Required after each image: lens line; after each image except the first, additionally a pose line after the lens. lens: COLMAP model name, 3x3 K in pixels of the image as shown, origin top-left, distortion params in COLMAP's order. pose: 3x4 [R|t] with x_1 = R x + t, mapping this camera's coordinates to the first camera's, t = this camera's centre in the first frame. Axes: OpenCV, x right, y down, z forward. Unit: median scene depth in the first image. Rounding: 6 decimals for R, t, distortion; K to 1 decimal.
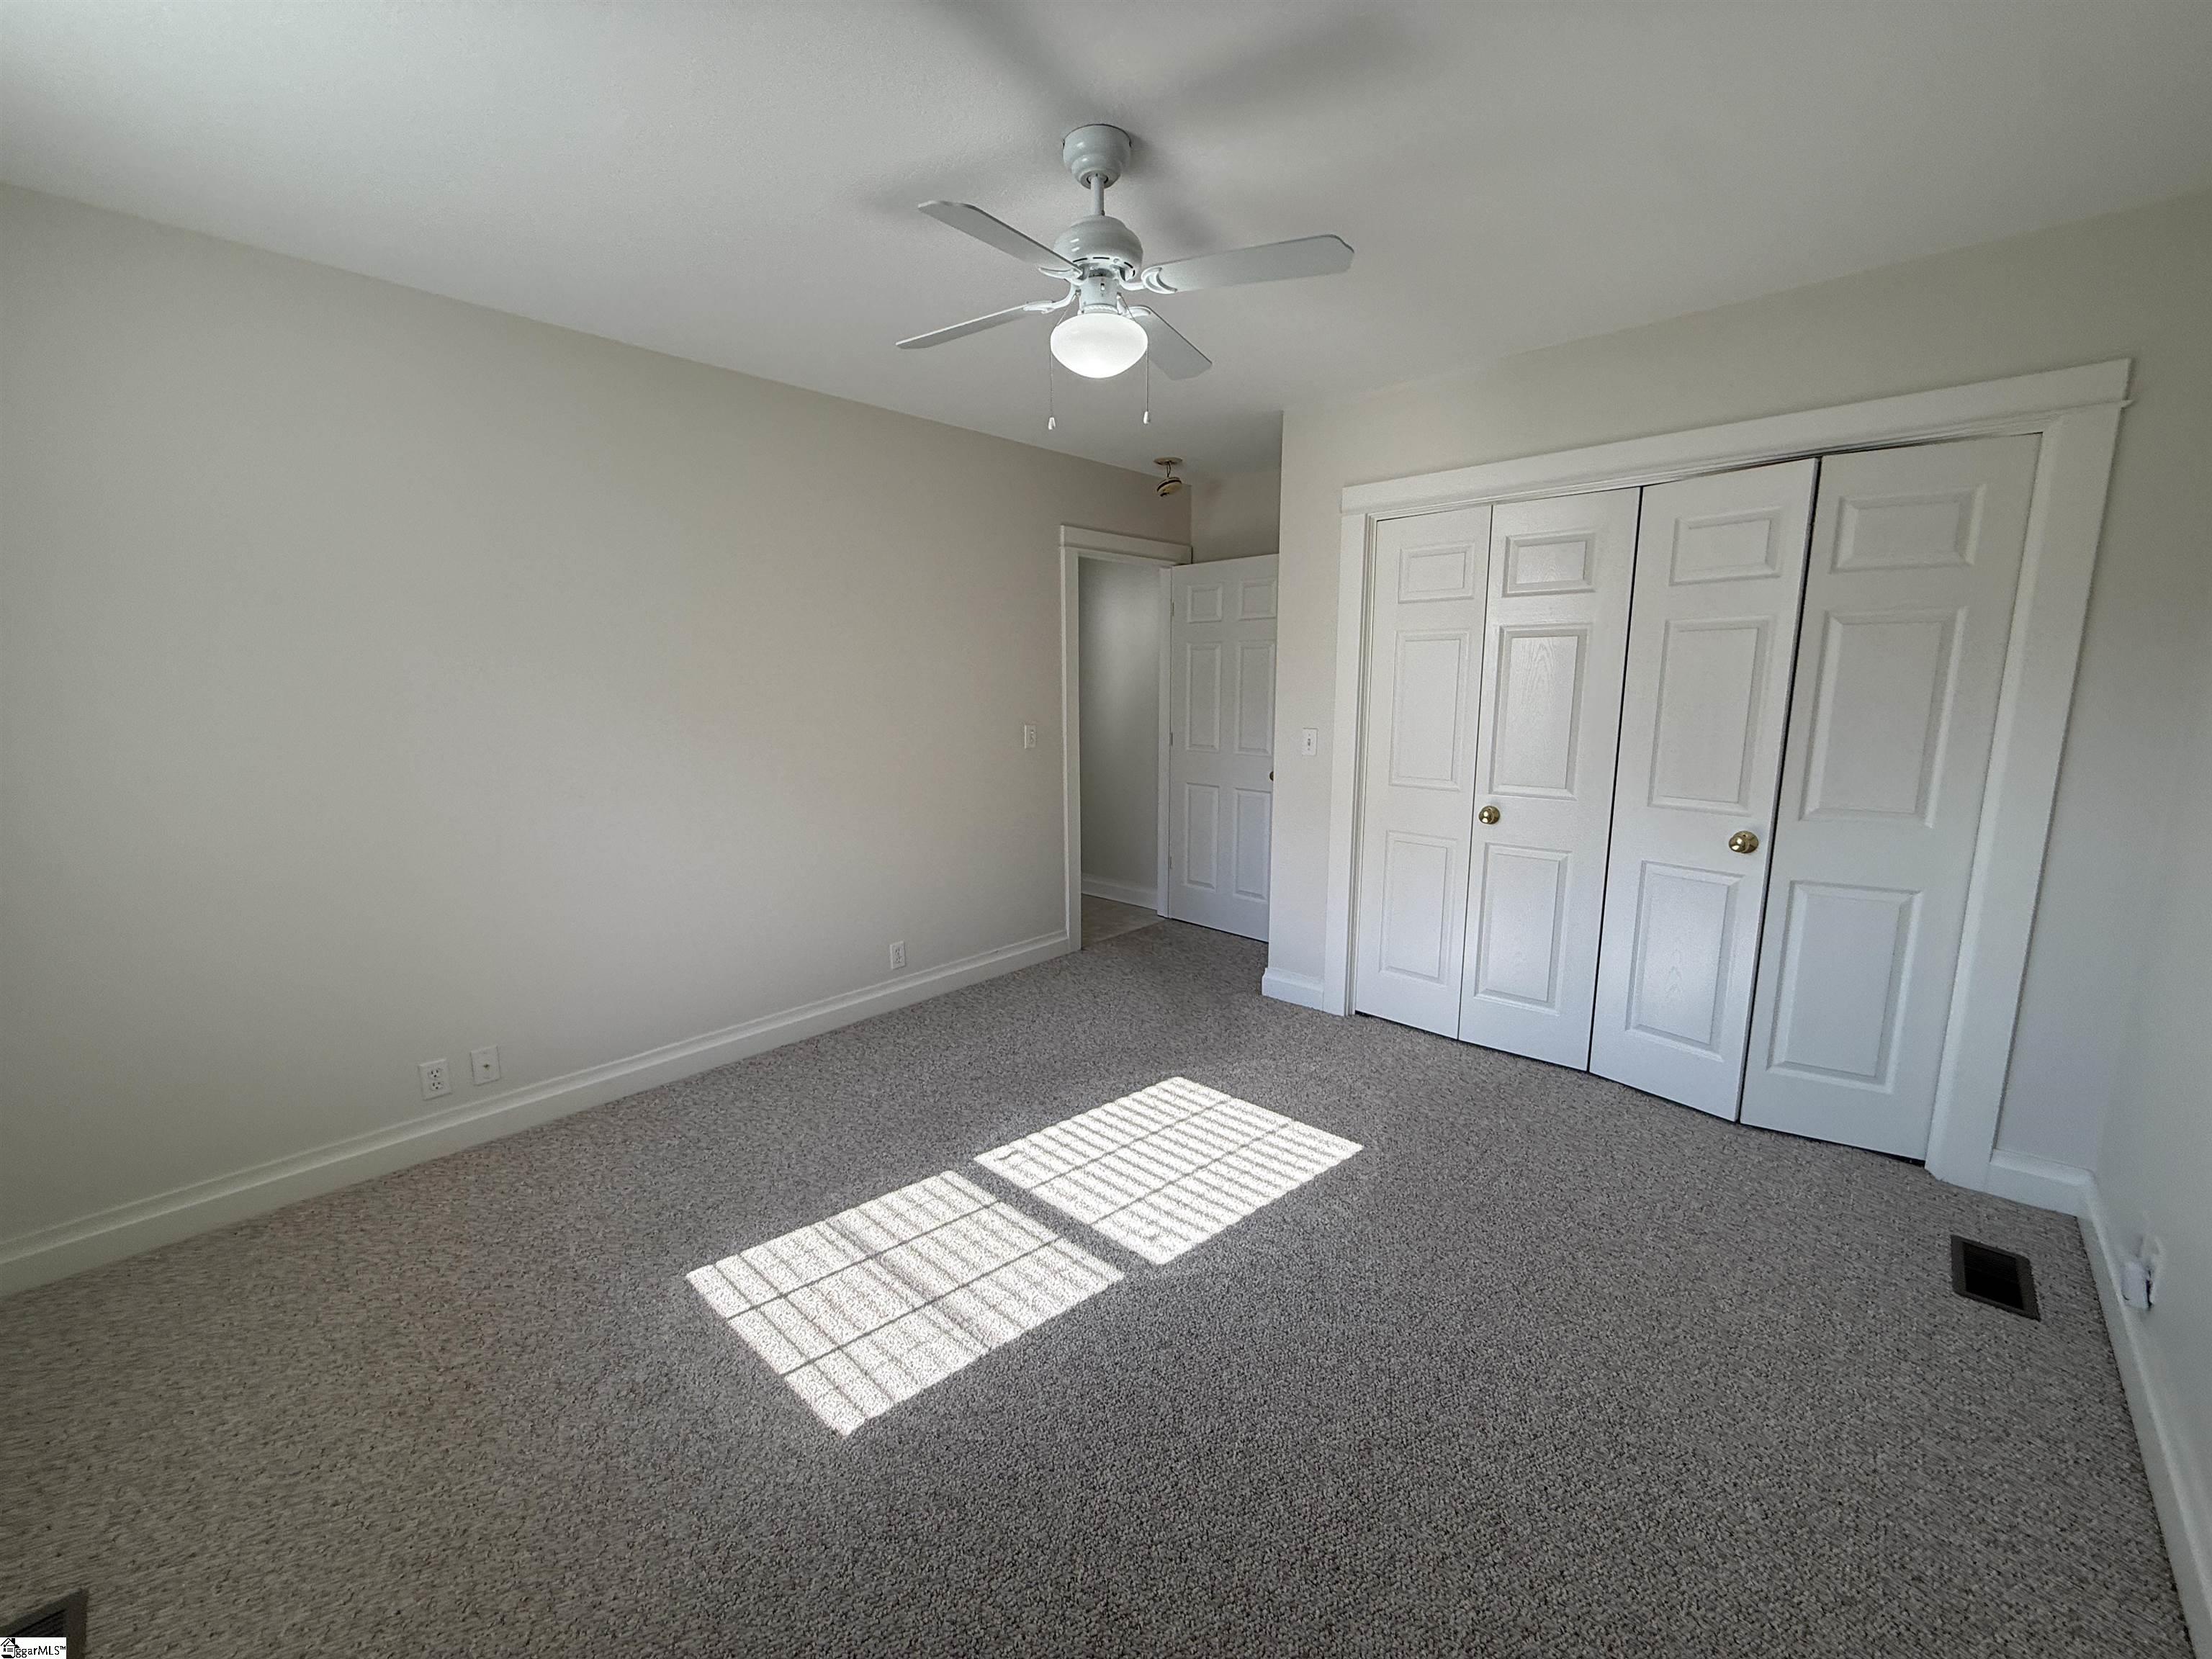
lens RADIAL K [[879.6, 0, 1102.2], [0, 879.6, 821.0], [0, 0, 1]] dist [0.001993, -0.000907]
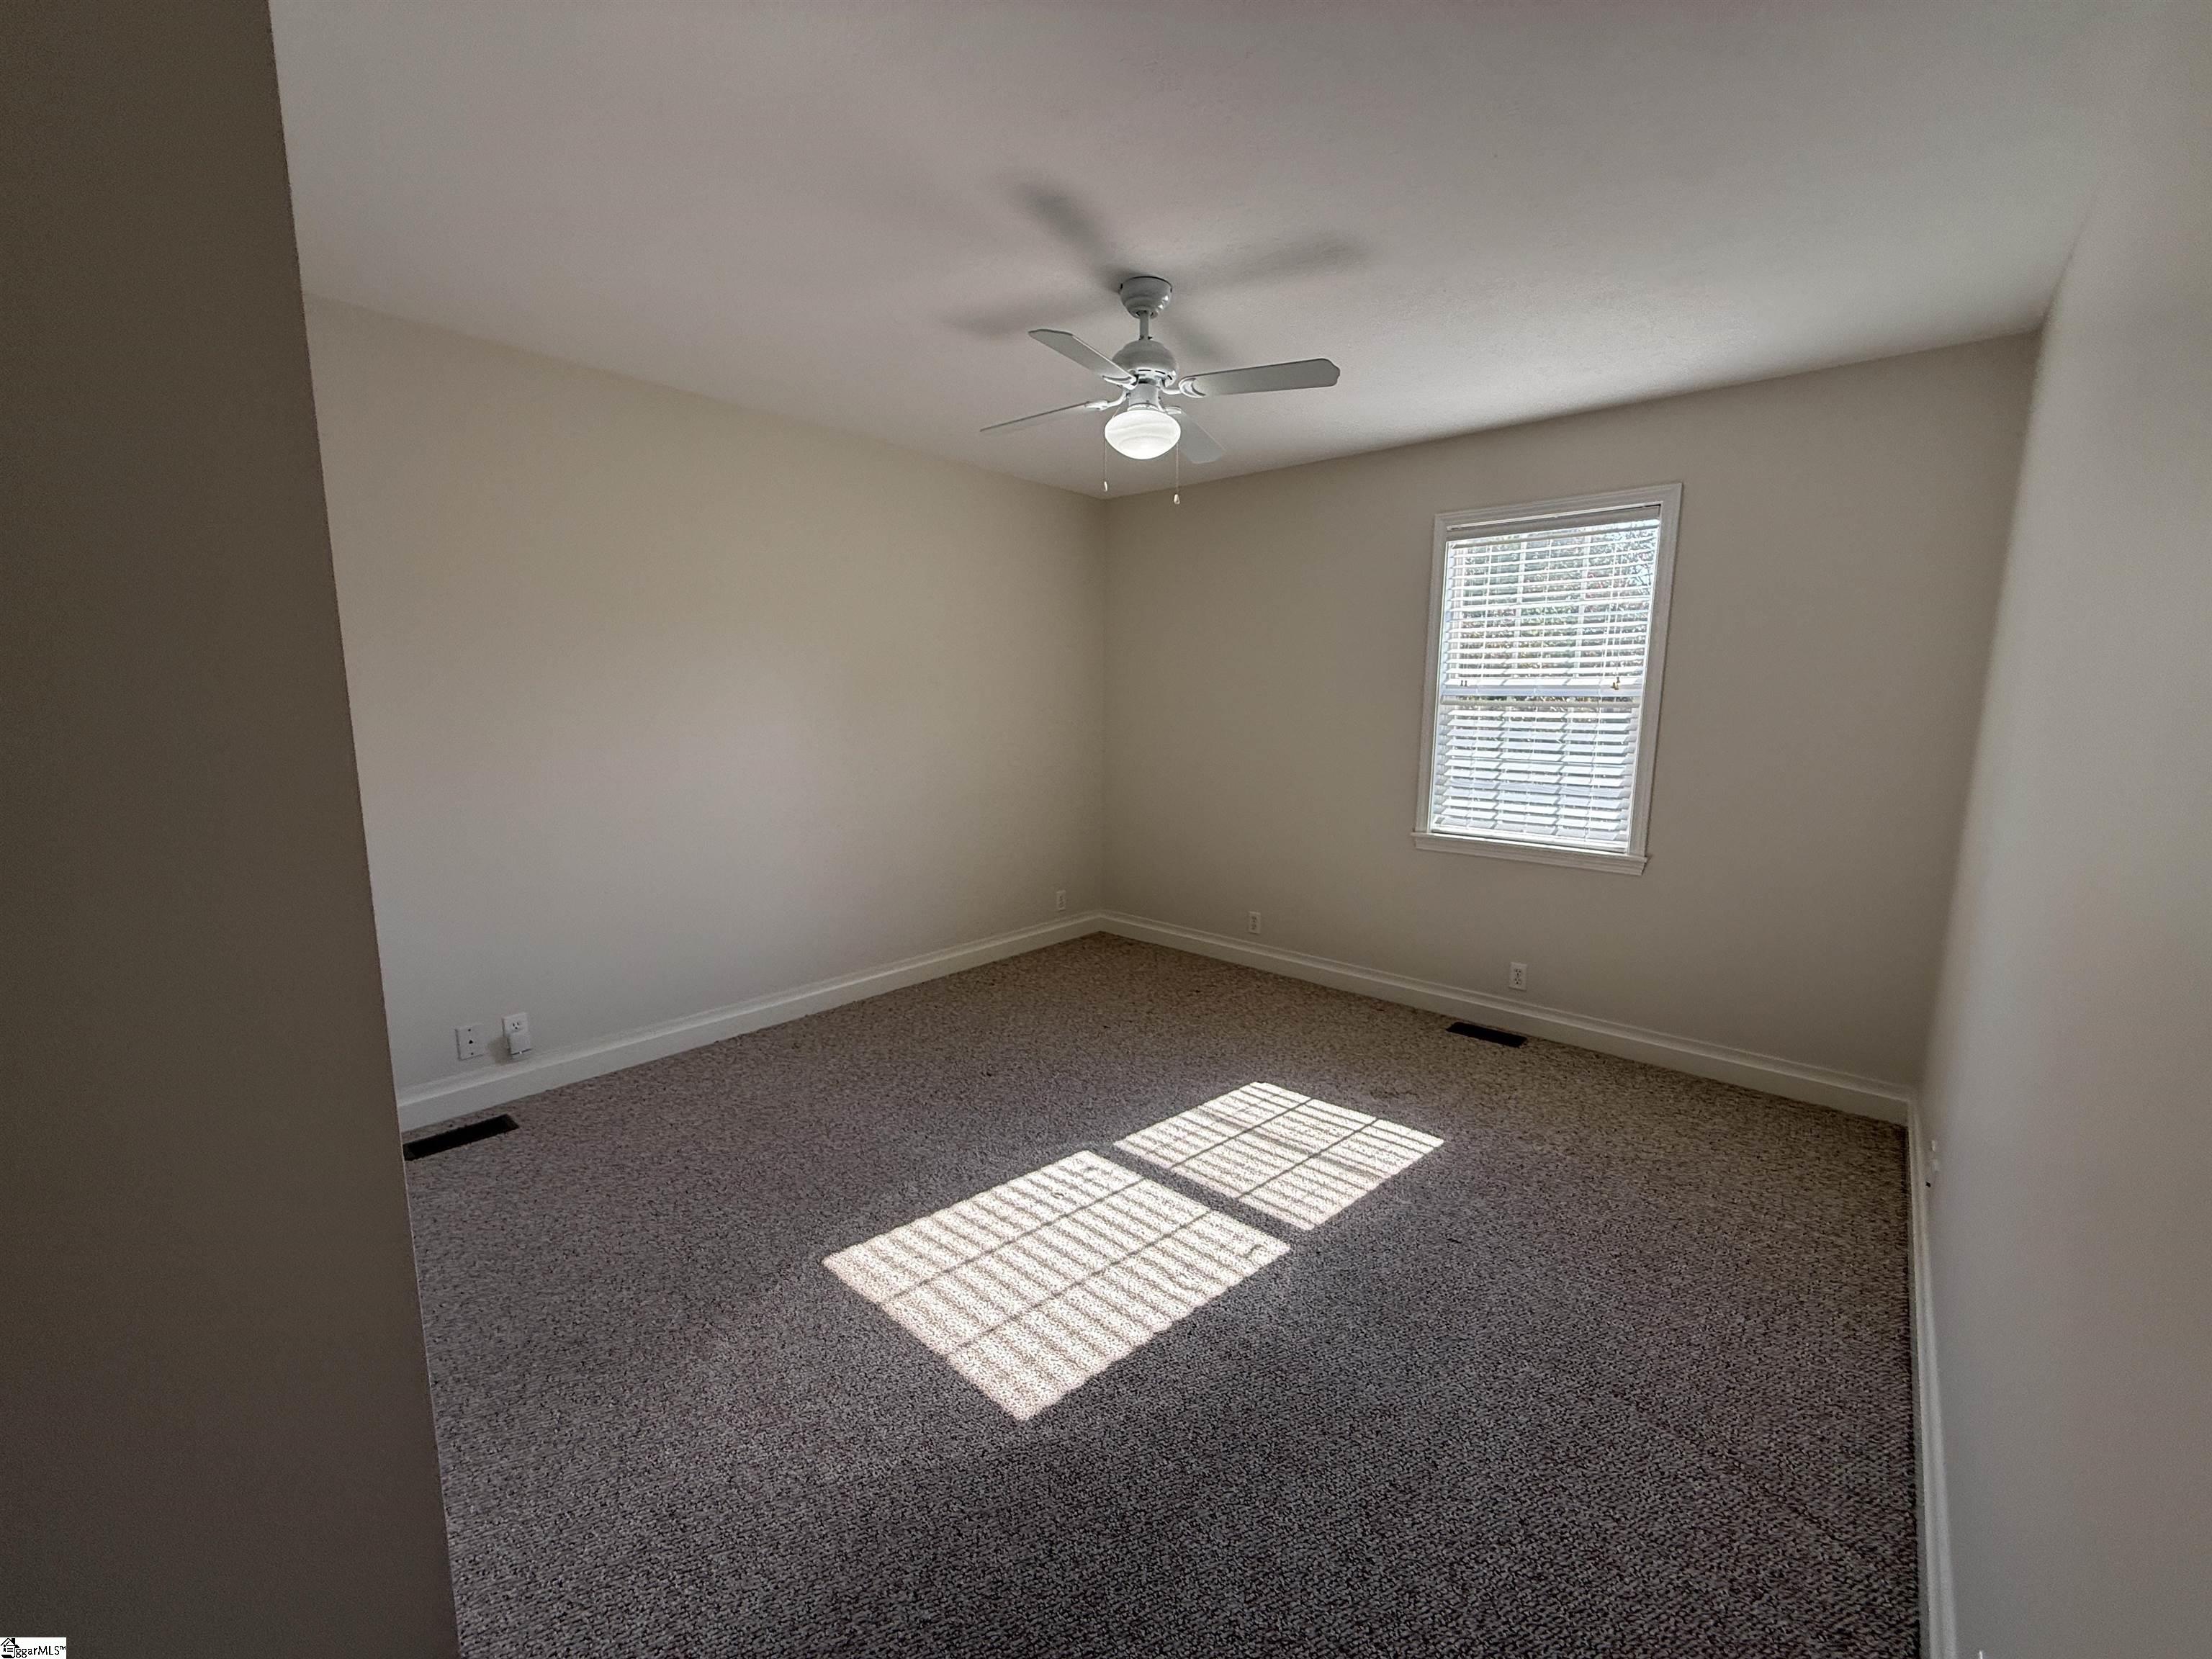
lens RADIAL K [[879.6, 0, 1117.3], [0, 879.6, 846.0], [0, 0, 1]] dist [0.001993, -0.000907]
pose [[-0.999113, 0.004469, -0.041861, 0.064467], [-0.009574, 0.944176, 0.329301, -0.297038], [0.040996, 0.329410, -0.943297, 1.852027]]
